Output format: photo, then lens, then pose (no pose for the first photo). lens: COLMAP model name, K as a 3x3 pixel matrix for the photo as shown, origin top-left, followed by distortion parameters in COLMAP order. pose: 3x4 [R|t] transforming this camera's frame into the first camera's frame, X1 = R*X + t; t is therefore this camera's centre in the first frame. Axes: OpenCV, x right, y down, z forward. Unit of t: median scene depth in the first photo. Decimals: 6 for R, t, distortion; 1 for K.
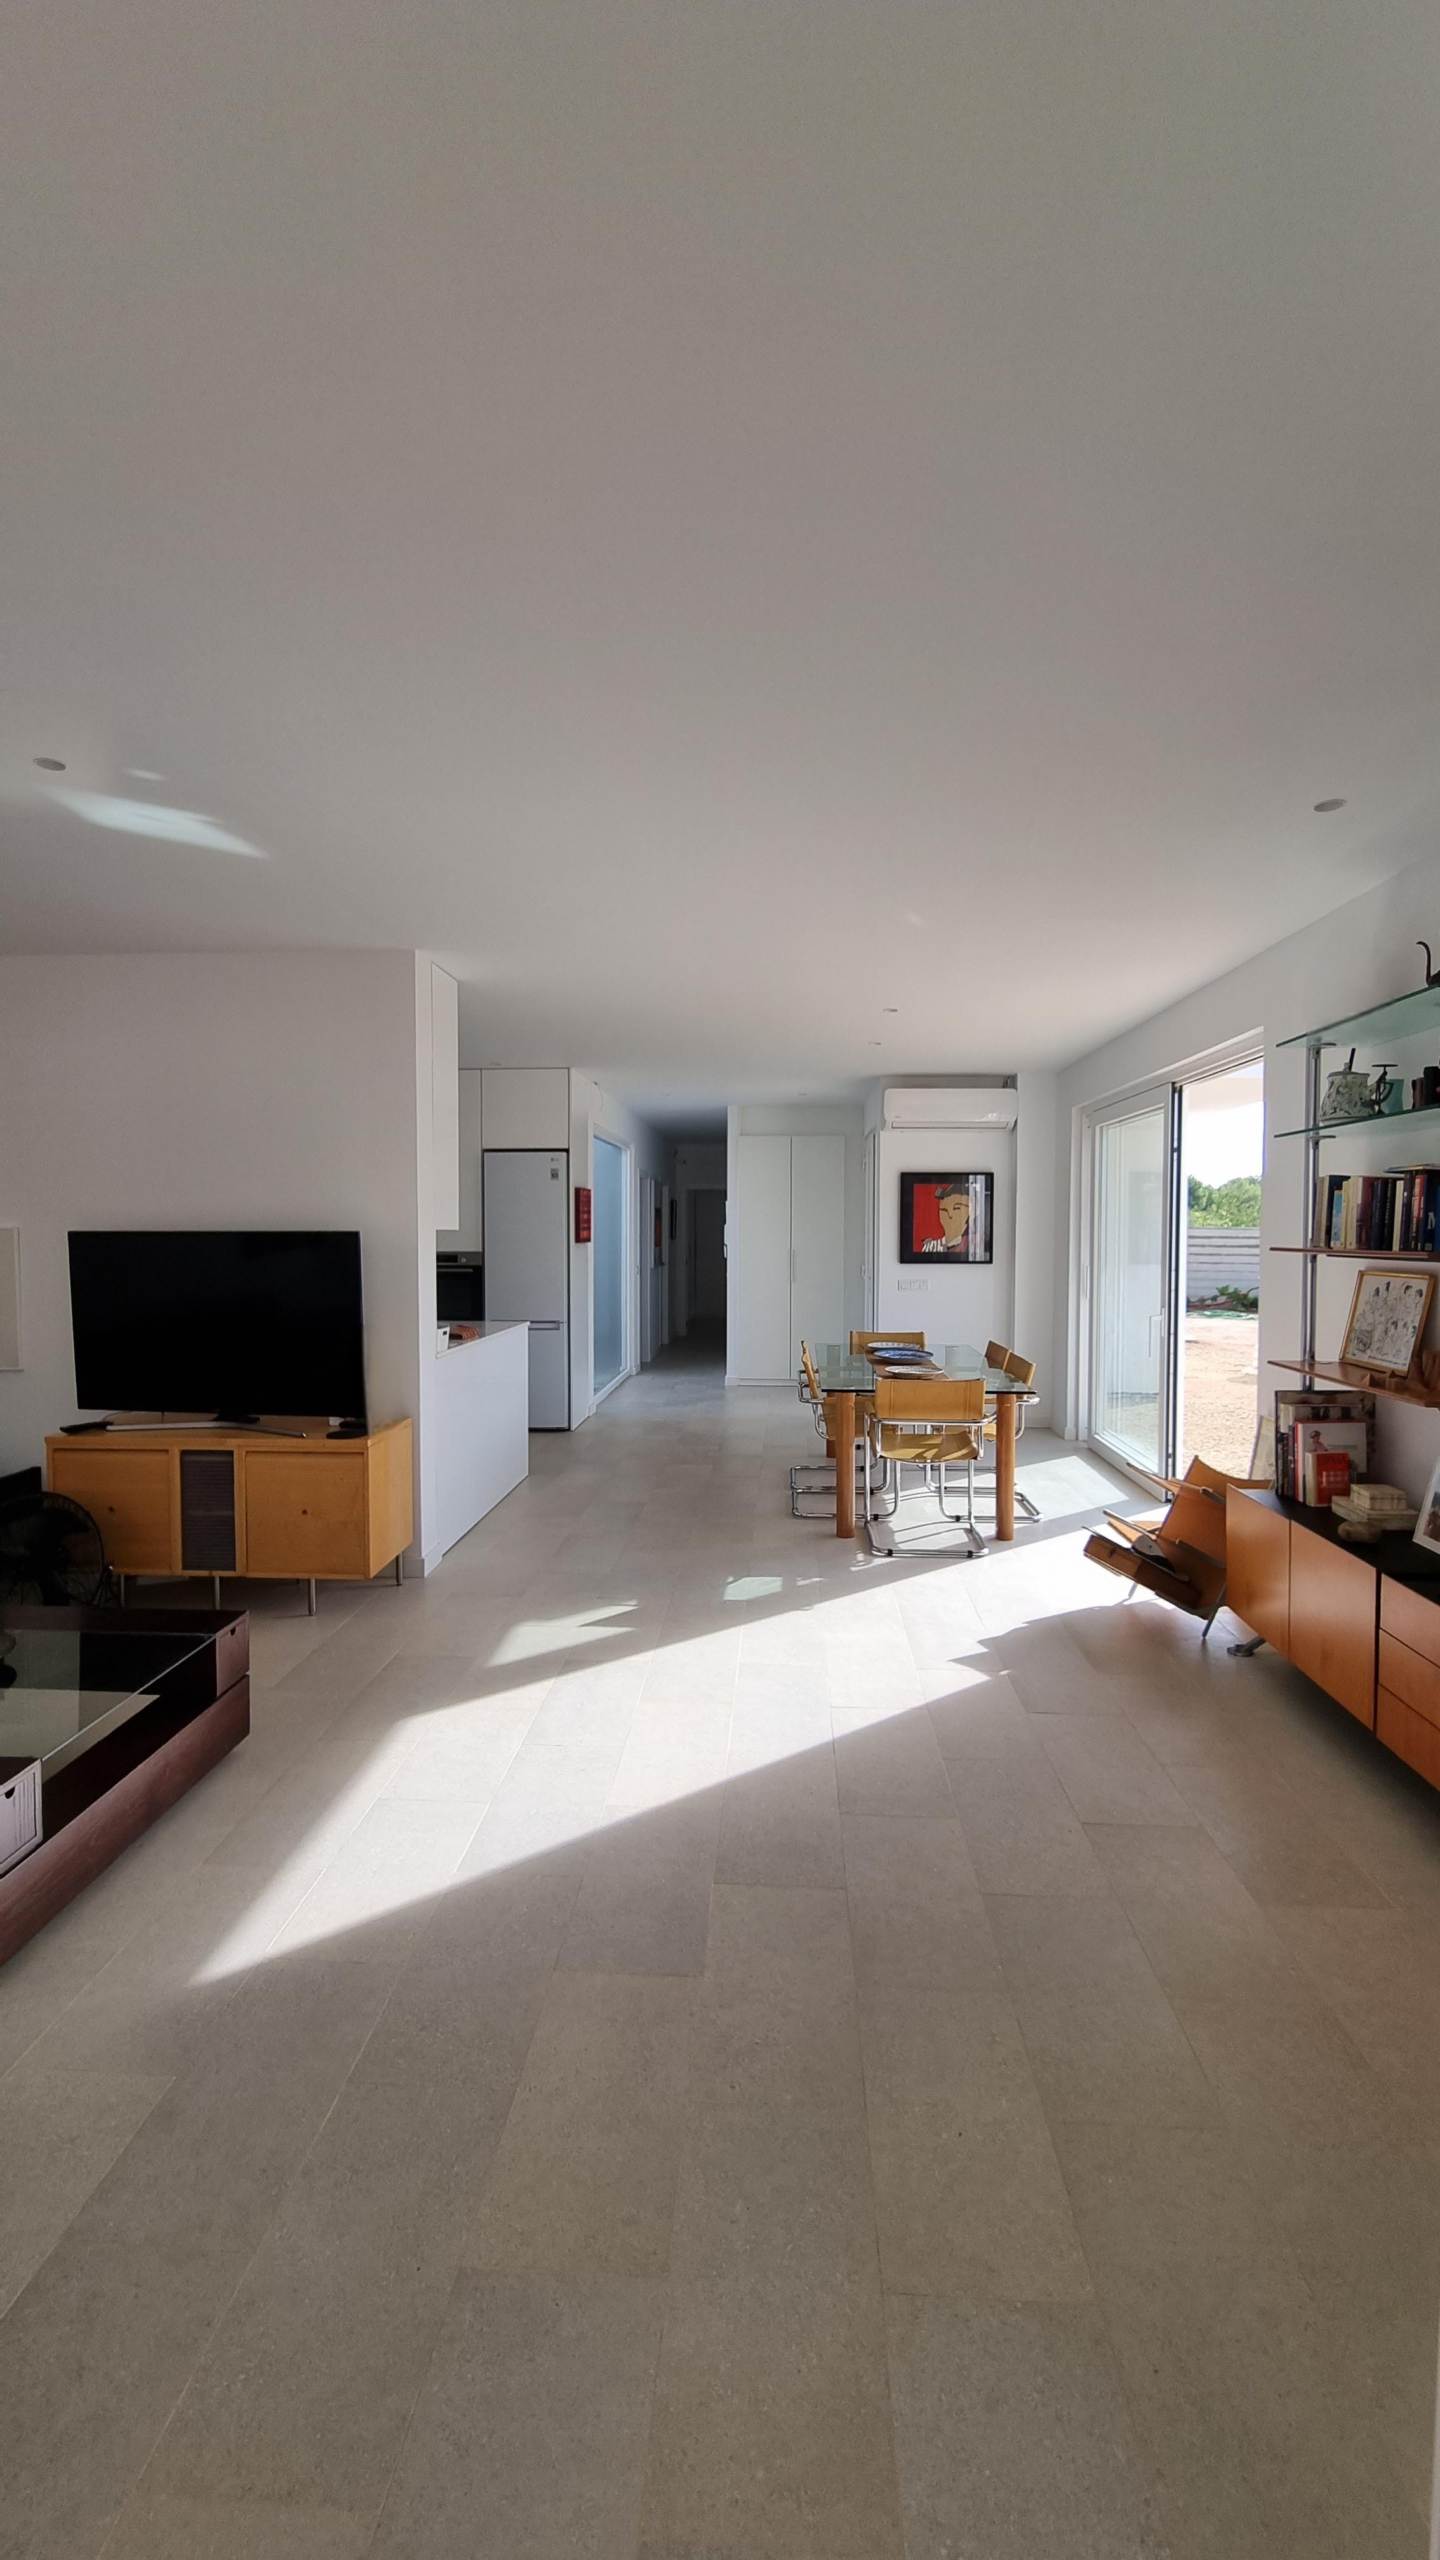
lens RADIAL K [[1047.8, 0, 725.3], [0, 1047.8, 1261.8], [0, 0, 1]] dist [0.001458, -0.003921]
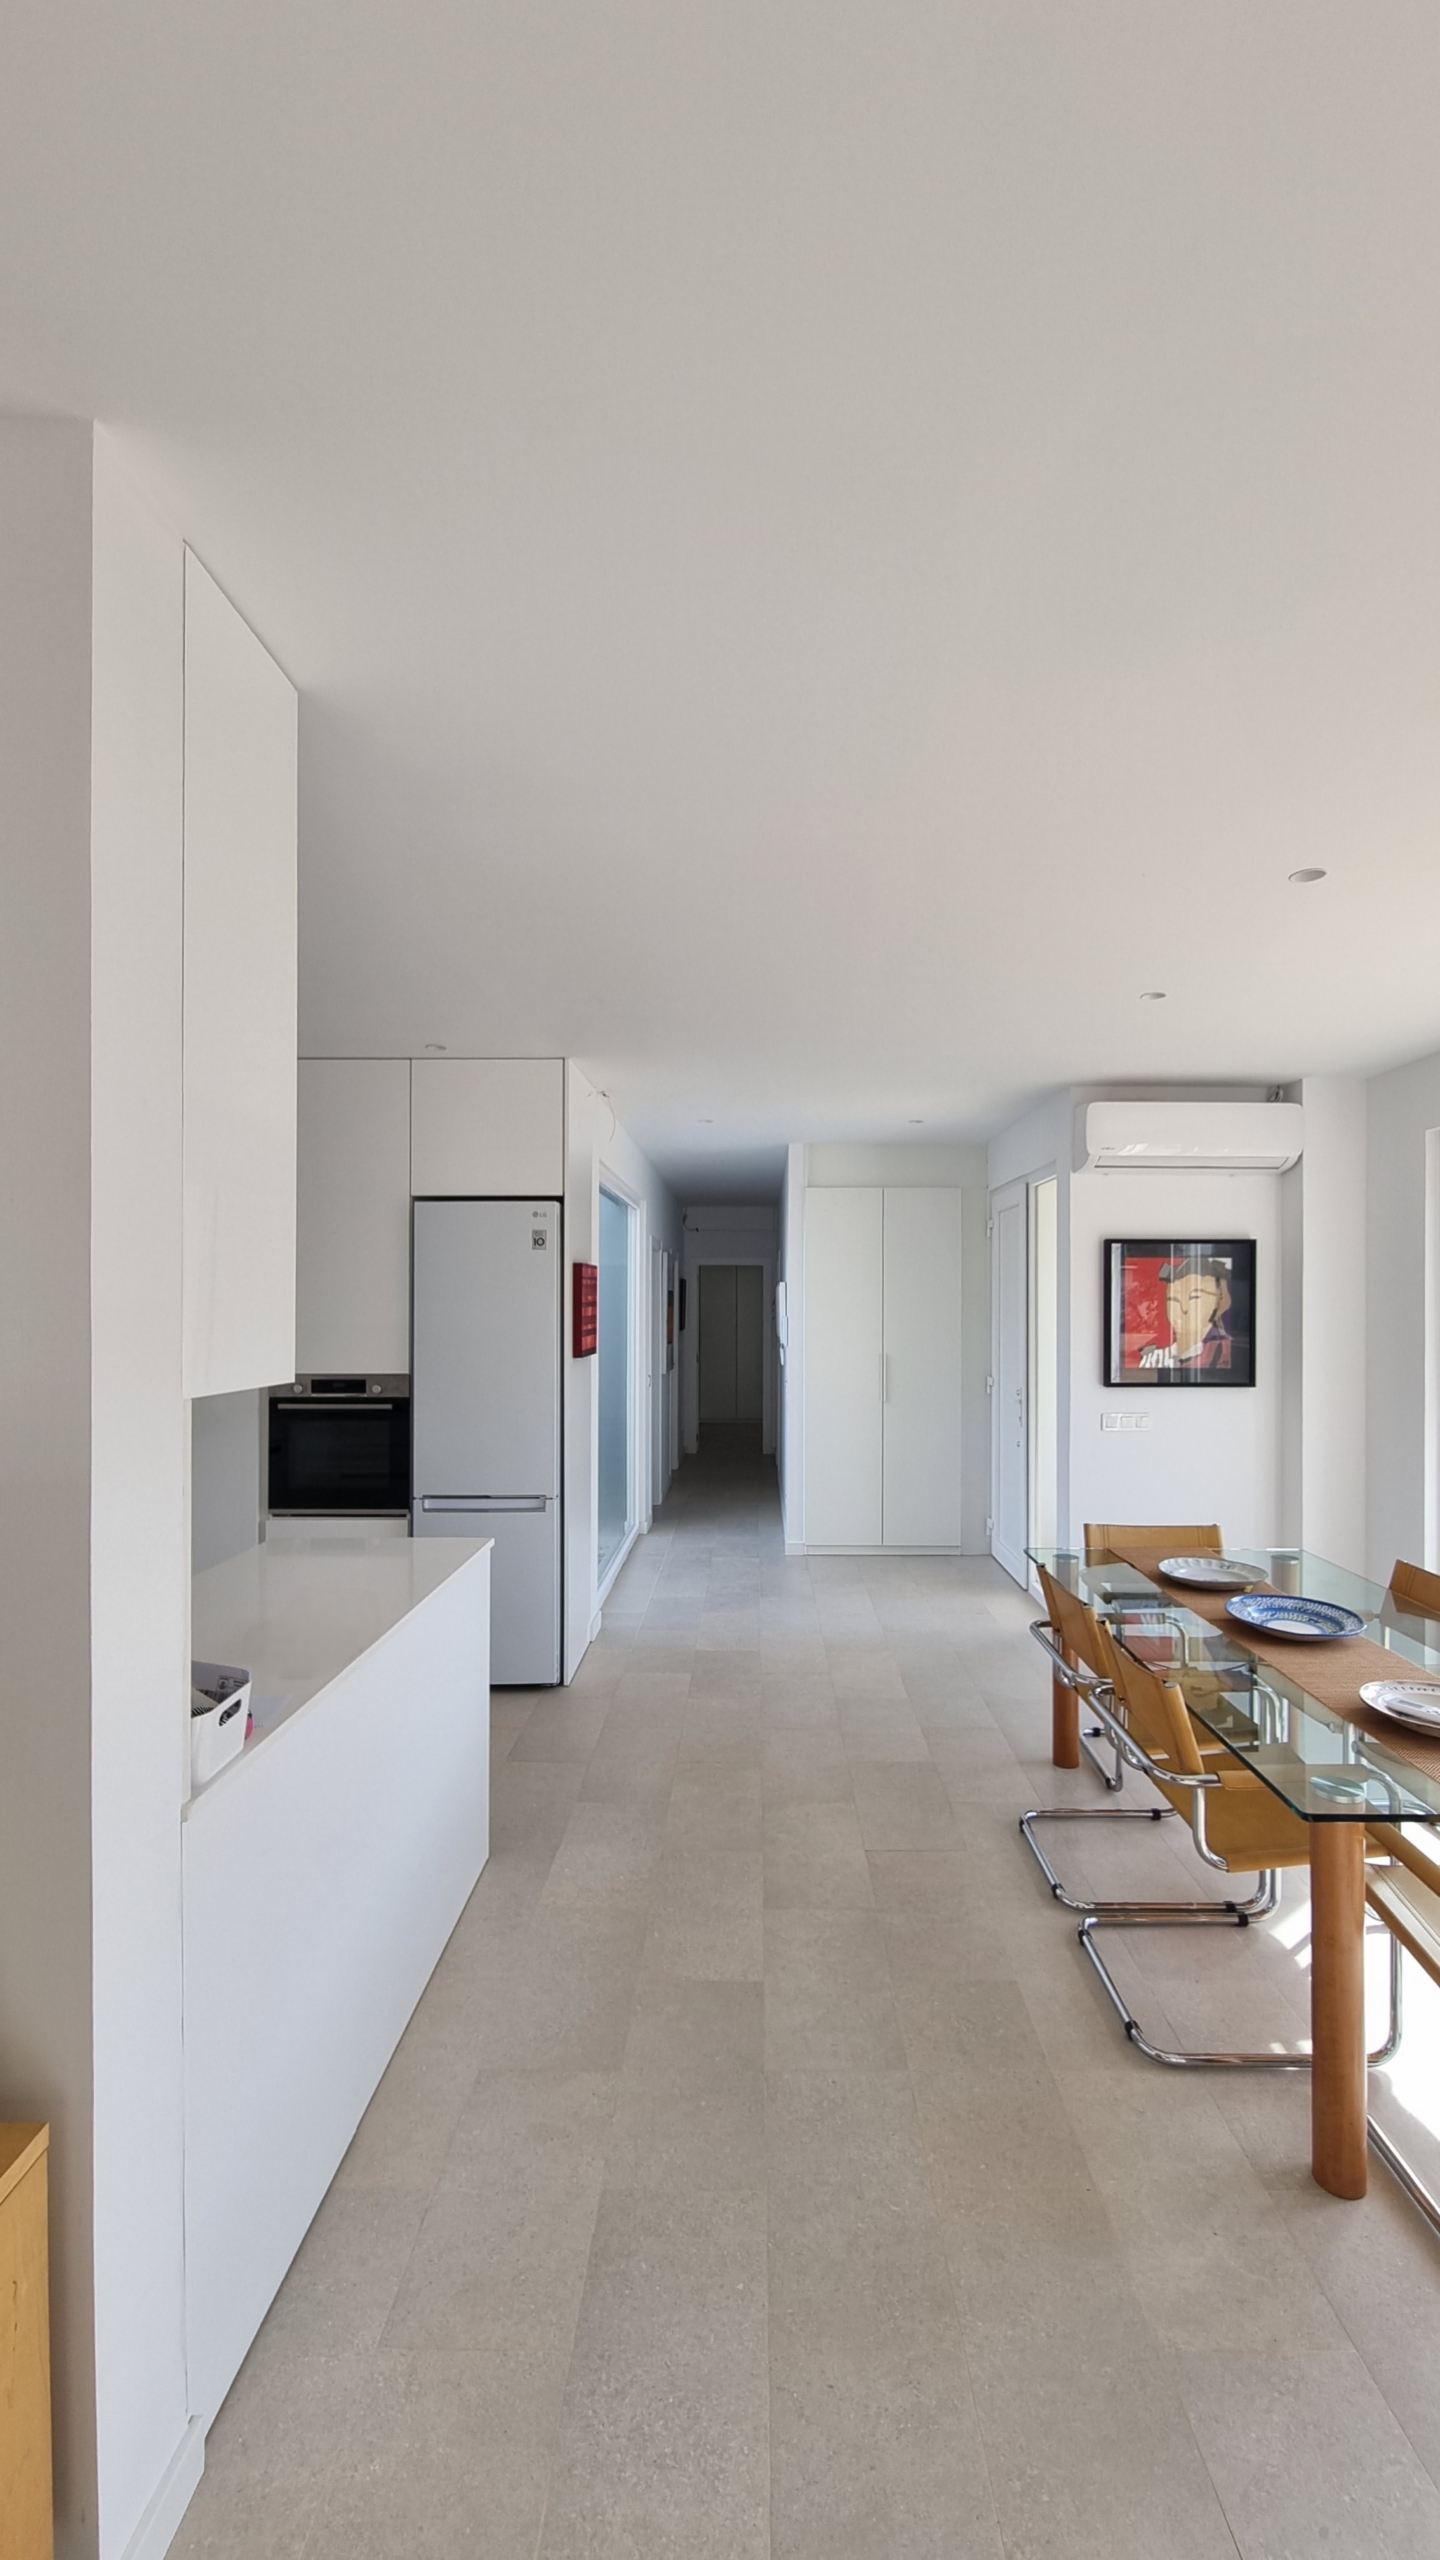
lens RADIAL K [[1033.6, 0, 750.5], [0, 1033.6, 1290.1], [0, 0, 1]] dist [-0.000321, -0.000010]
pose [[0.998271, 0.000659, 0.058783, -0.139763], [0.001889, 0.999062, -0.043271, -0.054598], [-0.058757, 0.043307, 0.997333, 0.747357]]
